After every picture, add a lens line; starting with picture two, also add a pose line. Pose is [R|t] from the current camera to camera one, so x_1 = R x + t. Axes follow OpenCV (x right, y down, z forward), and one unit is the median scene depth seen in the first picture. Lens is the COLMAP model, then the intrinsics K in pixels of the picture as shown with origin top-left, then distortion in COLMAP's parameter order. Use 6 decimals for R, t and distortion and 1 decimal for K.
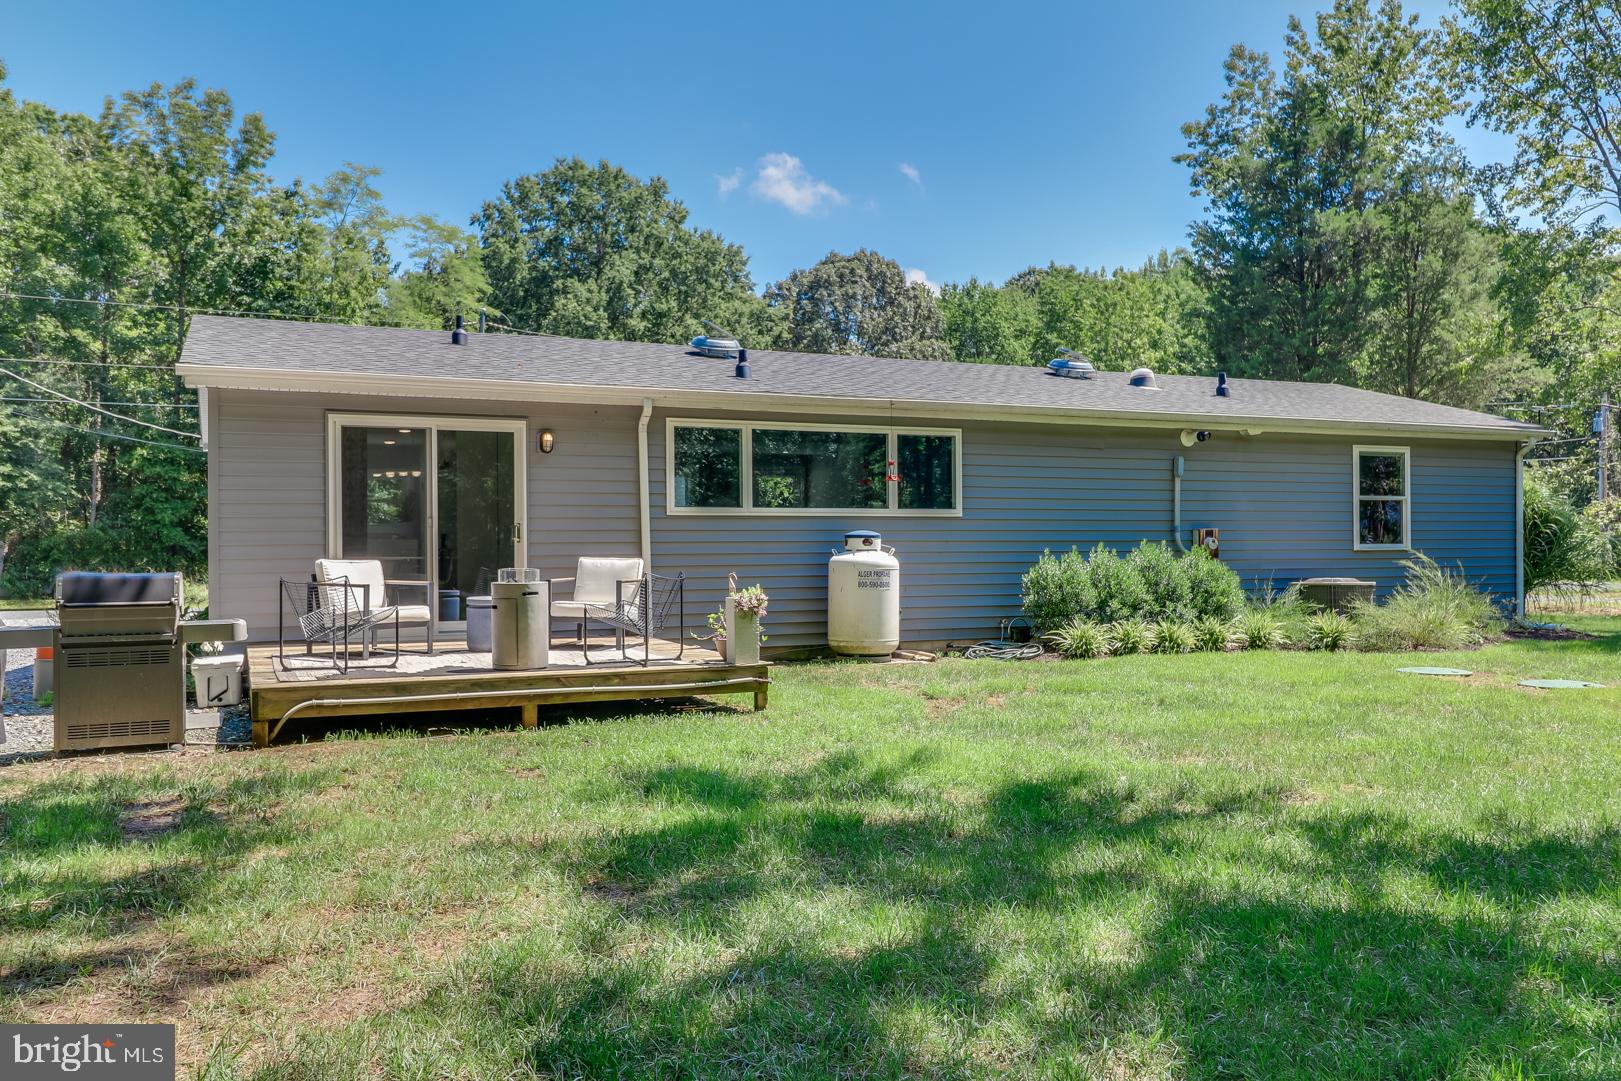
lens RADIAL K [[1315.7, 0, 810.5], [0, 1315.7, 540.5], [0, 0, 1]] dist [0.026273, -0.003333]
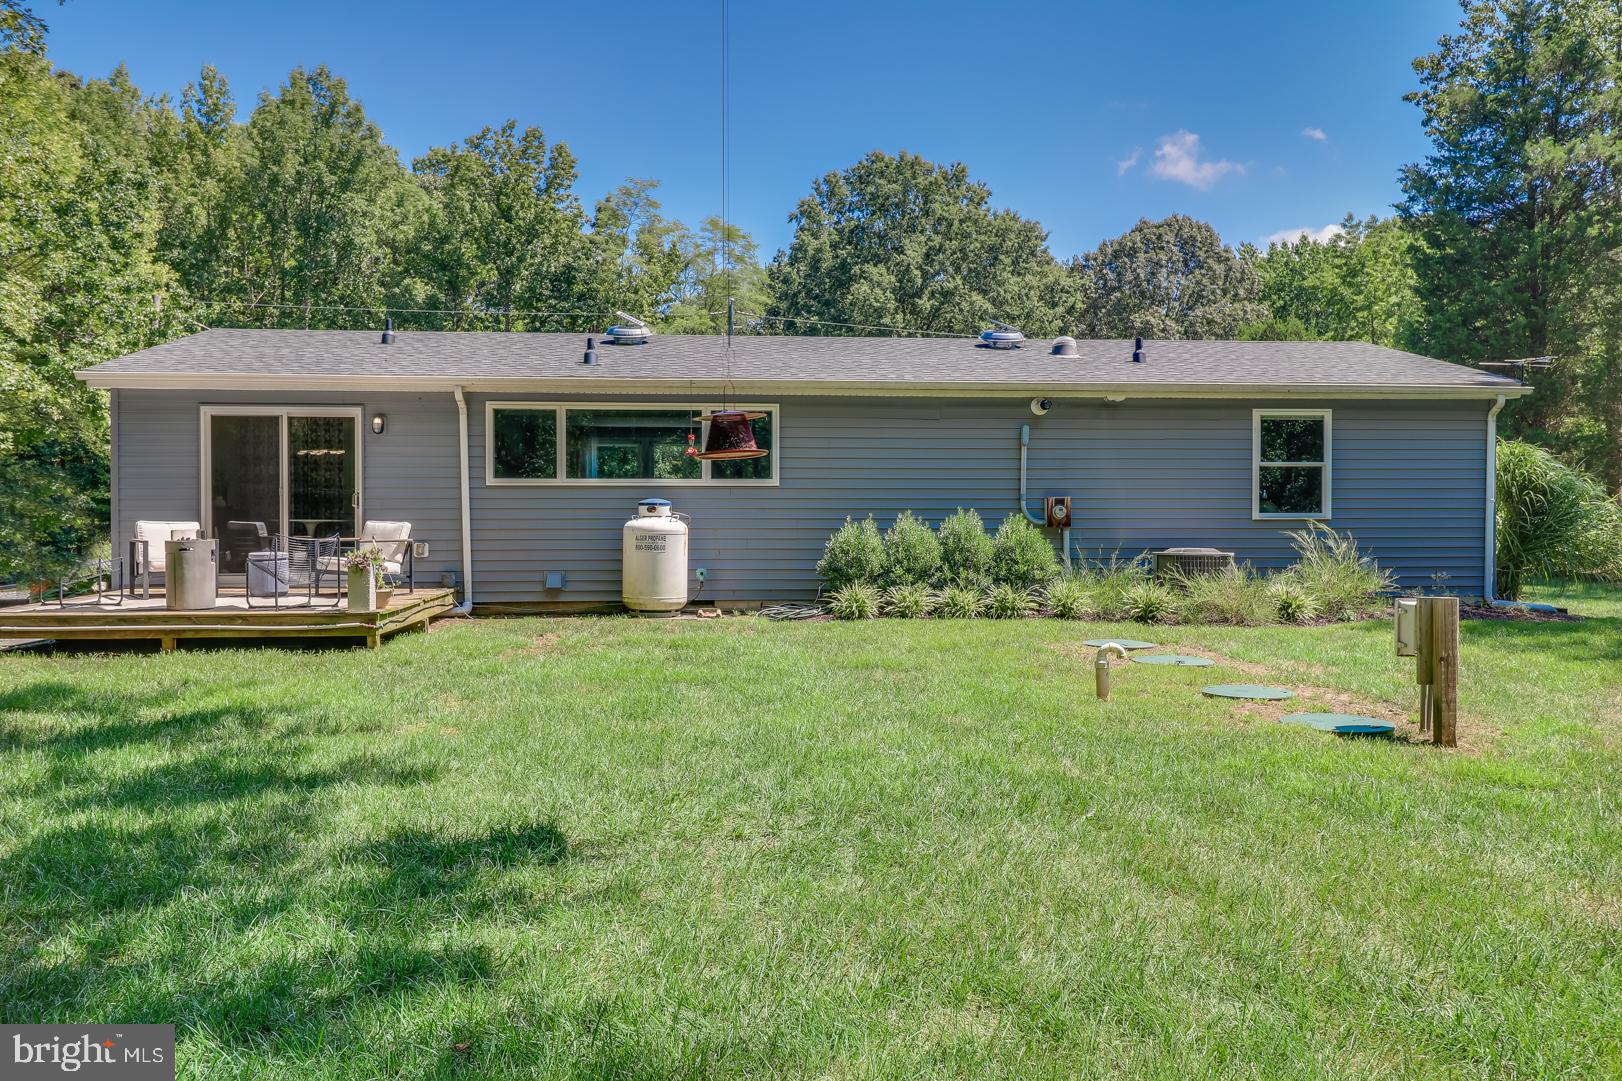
lens RADIAL K [[1259.7, 0, 810.4], [0, 1259.7, 512.2], [0, 0, 1]] dist [0.027063, -0.001665]
pose [[0.941832, 0.004683, -0.336052, 0.392880], [-0.003171, 0.999982, 0.005049, -0.001508], [0.336069, -0.003690, 0.941830, 0.034209]]
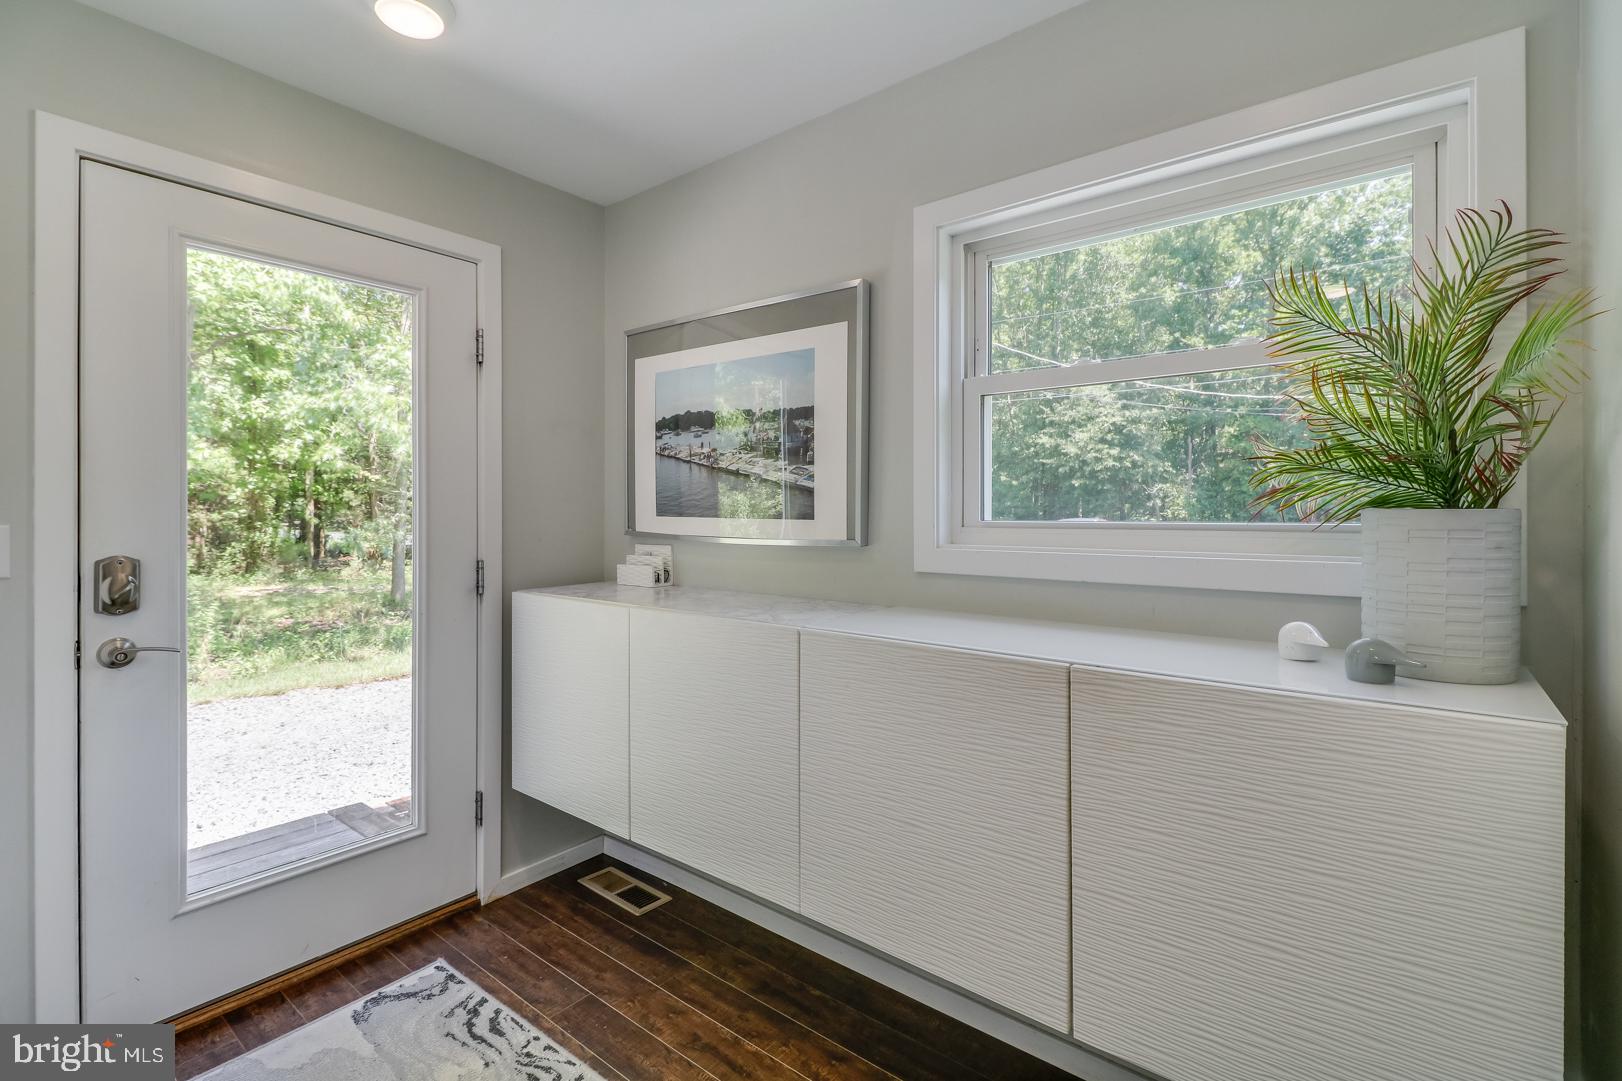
lens RADIAL K [[732.6, 0, 808.4], [0, 732.6, 514.9], [0, 0, 1]] dist [0.000743, 0.000106]
pose [[0.455405, 0.004253, -0.890274, -0.269303], [-0.003111, 0.999990, 0.003186, 0.007467], [0.890279, 0.001319, 0.455414, 0.917534]]
